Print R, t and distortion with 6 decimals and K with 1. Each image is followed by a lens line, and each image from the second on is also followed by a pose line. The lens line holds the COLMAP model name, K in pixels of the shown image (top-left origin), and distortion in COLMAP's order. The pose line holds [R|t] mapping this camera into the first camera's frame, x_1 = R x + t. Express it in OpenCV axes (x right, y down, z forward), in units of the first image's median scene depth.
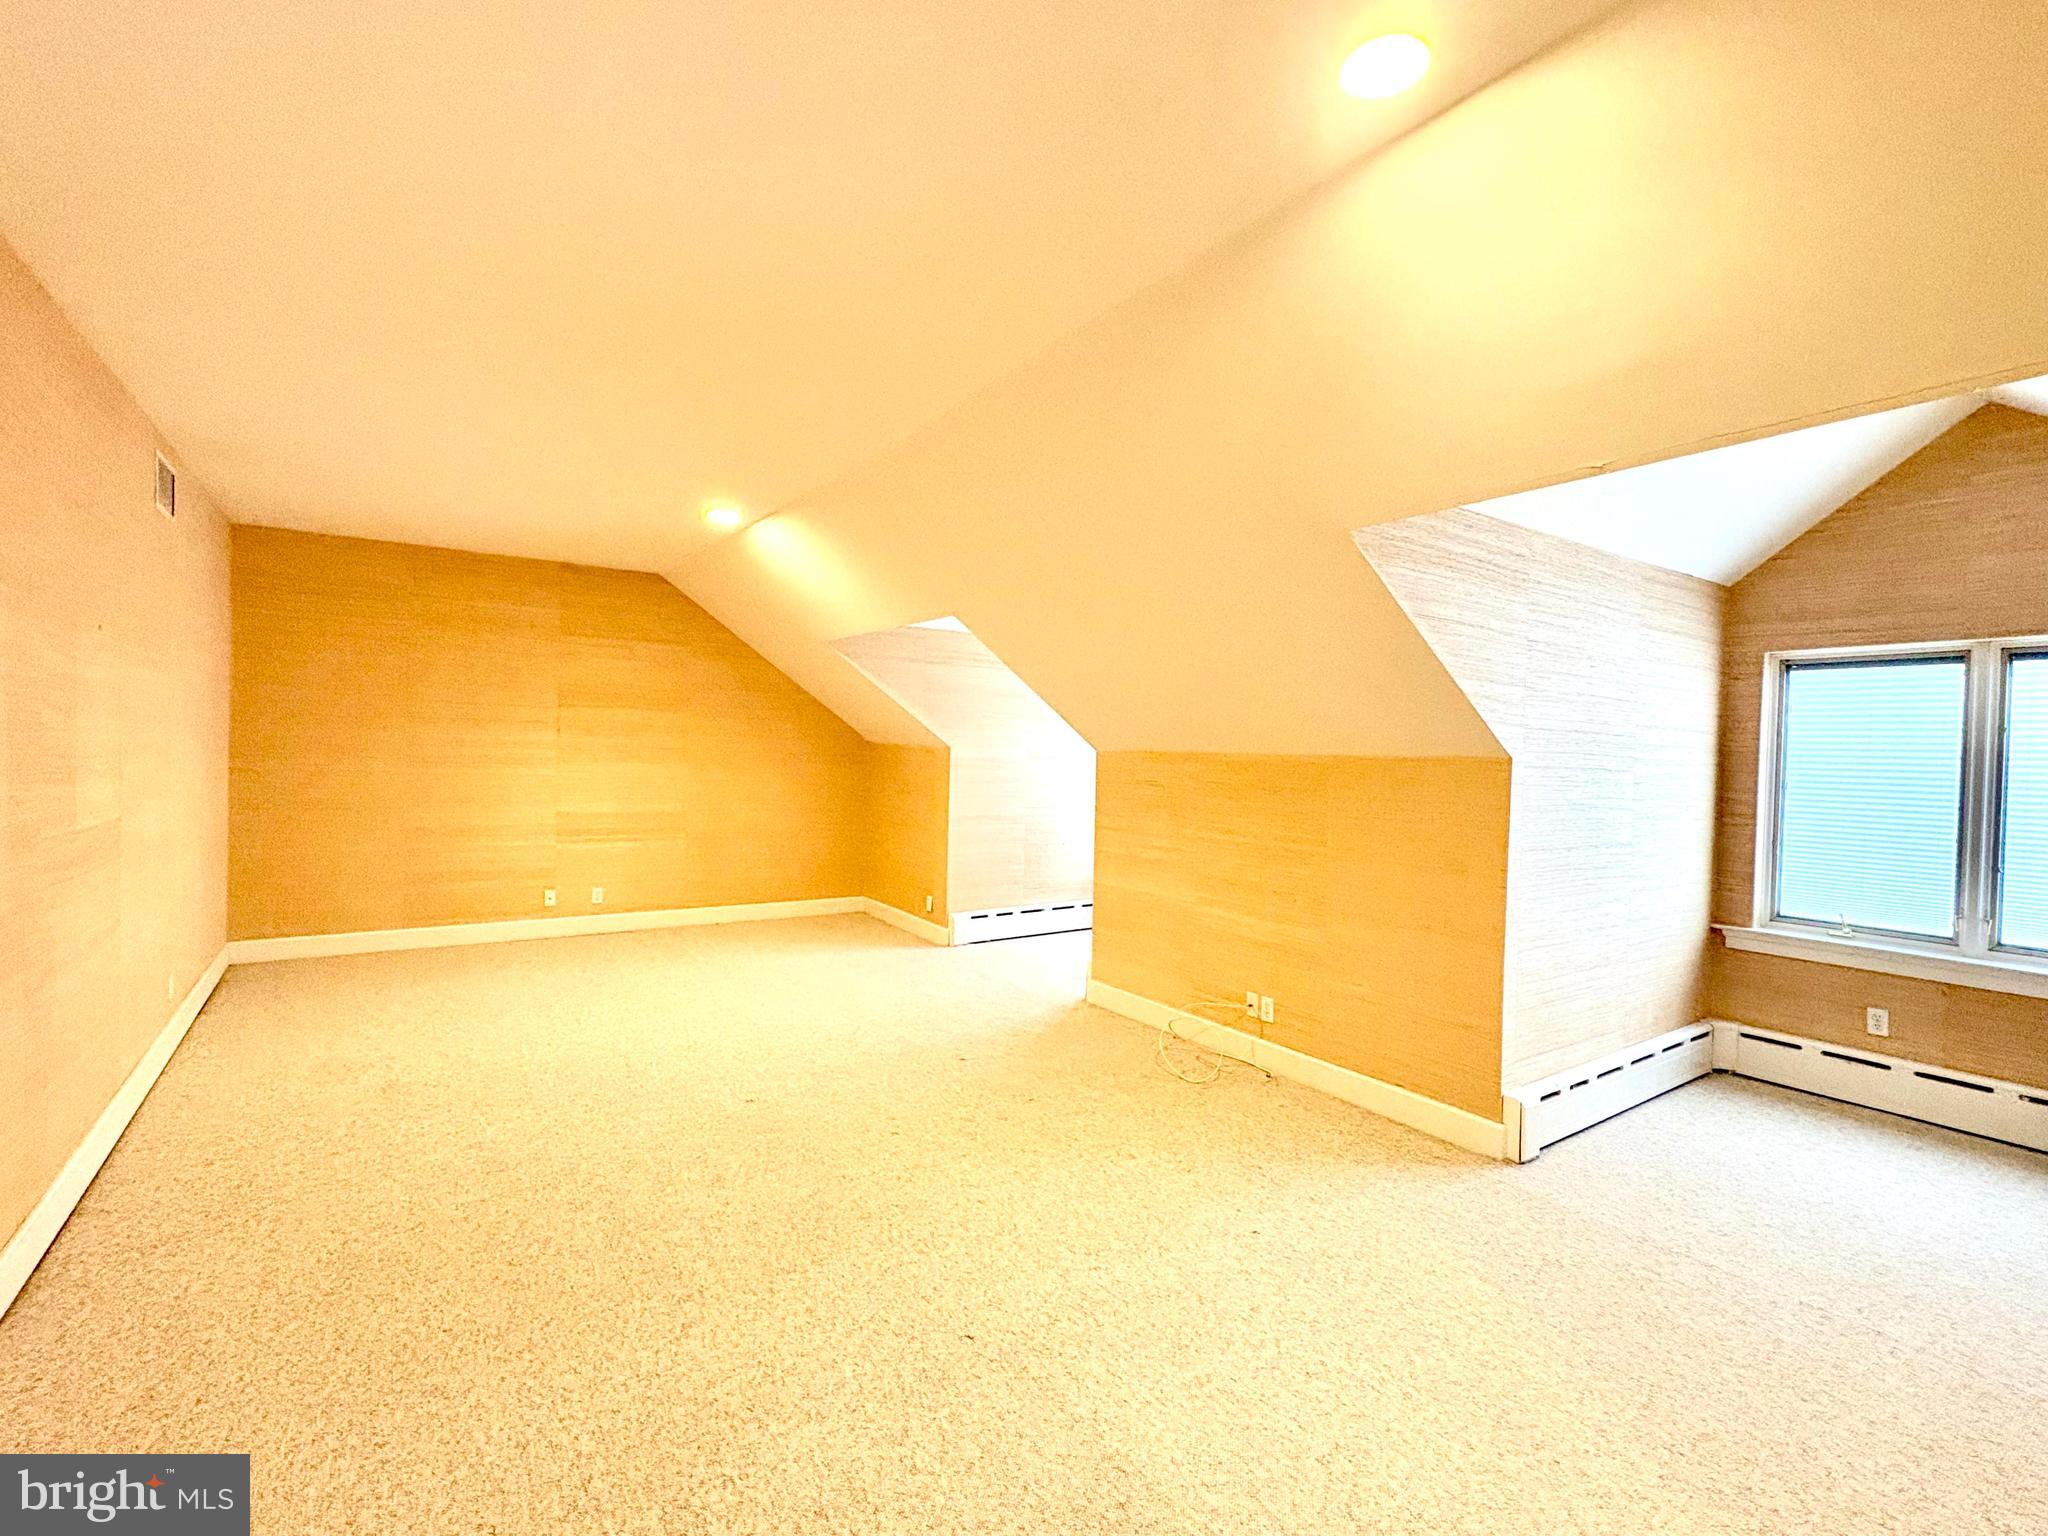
lens RADIAL K [[938.2, 0, 1023.9], [0, 938.2, 763.3], [0, 0, 1]] dist [0.000528, 0.000011]
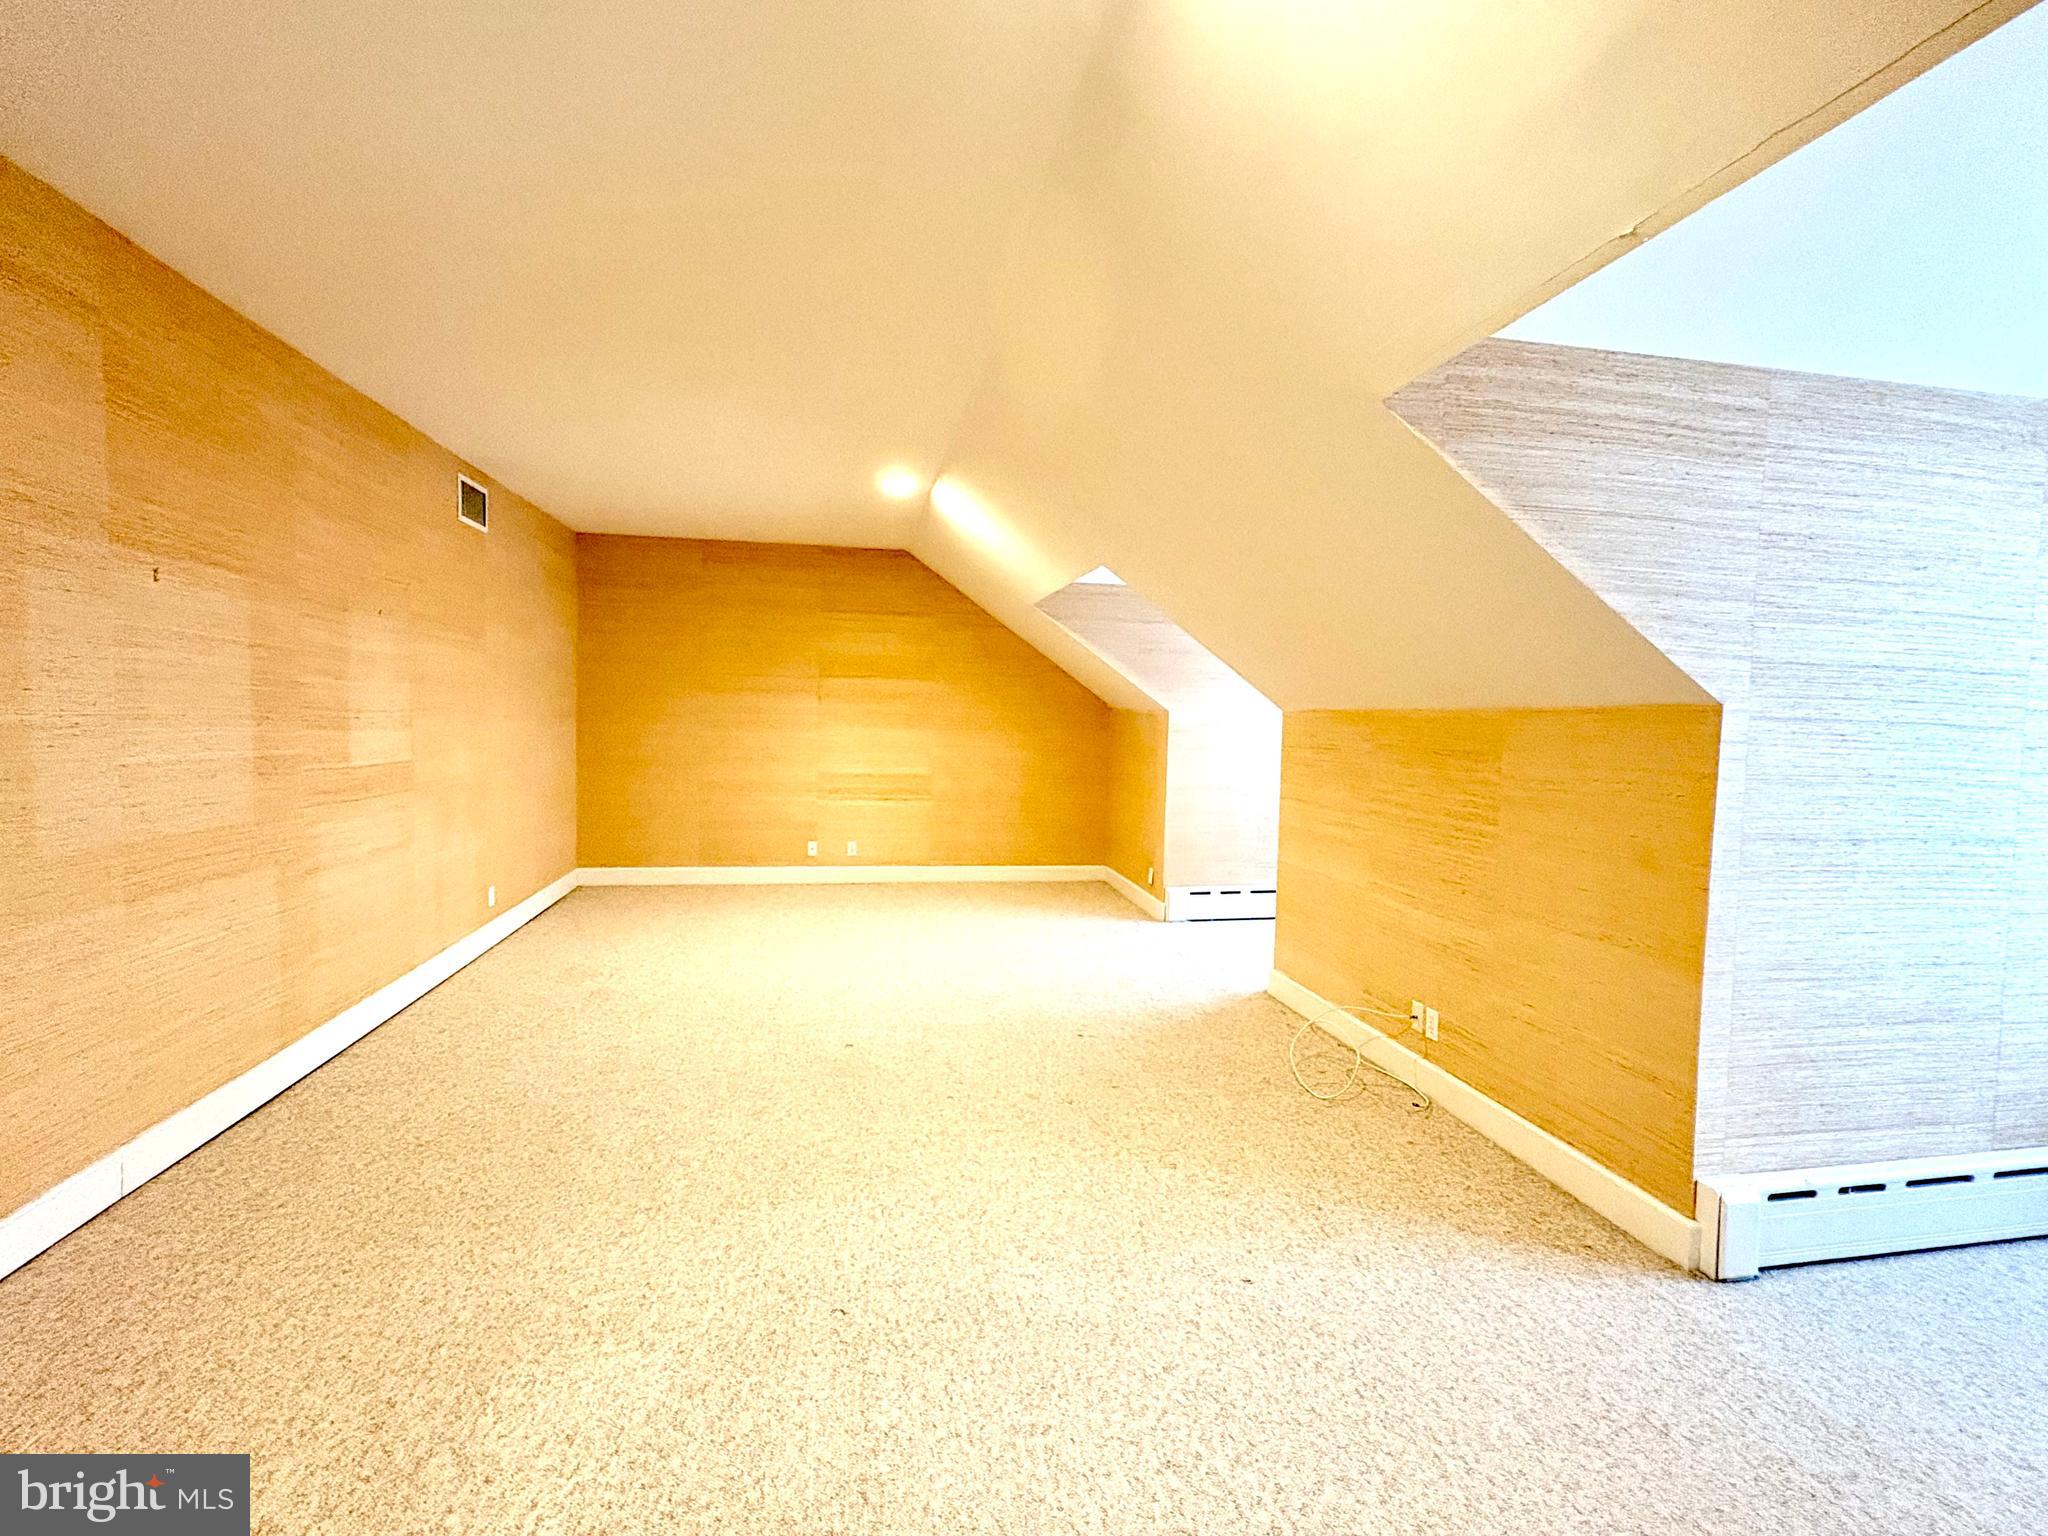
lens RADIAL K [[938.2, 0, 1025.6], [0, 938.2, 764.5], [0, 0, 1]] dist [0.000528, 0.000011]
pose [[0.914605, 0.016693, -0.404003, 0.288964], [-0.006766, 0.999639, 0.025988, 0.021184], [0.404291, -0.021035, 0.914388, 0.133873]]
